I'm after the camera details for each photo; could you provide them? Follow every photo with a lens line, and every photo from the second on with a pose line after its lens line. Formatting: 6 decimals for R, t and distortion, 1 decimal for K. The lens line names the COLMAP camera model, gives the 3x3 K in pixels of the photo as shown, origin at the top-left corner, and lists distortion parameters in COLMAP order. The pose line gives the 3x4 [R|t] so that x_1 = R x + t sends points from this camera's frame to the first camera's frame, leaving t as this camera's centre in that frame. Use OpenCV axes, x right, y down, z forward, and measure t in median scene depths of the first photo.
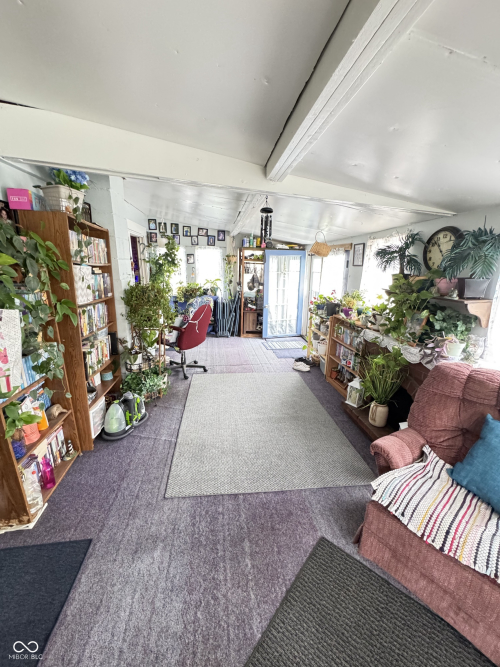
lens RADIAL K [[267.3, 0, 250.2], [0, 267.3, 333.7], [0, 0, 1]] dist [-0.001359, -0.000566]
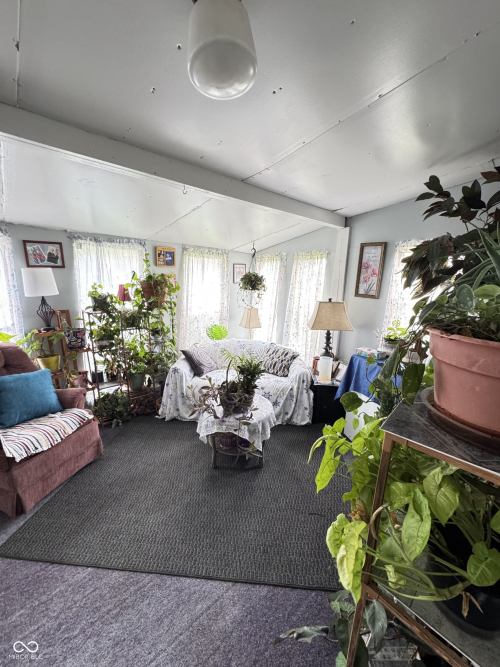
lens RADIAL K [[267.3, 0, 250.4], [0, 267.3, 334.5], [0, 0, 1]] dist [-0.001359, -0.000566]
pose [[-0.564373, -0.198158, 0.801384, -1.062039], [0.168798, 0.922552, 0.346995, -0.171806], [-0.808078, 0.331106, -0.487215, 0.572085]]
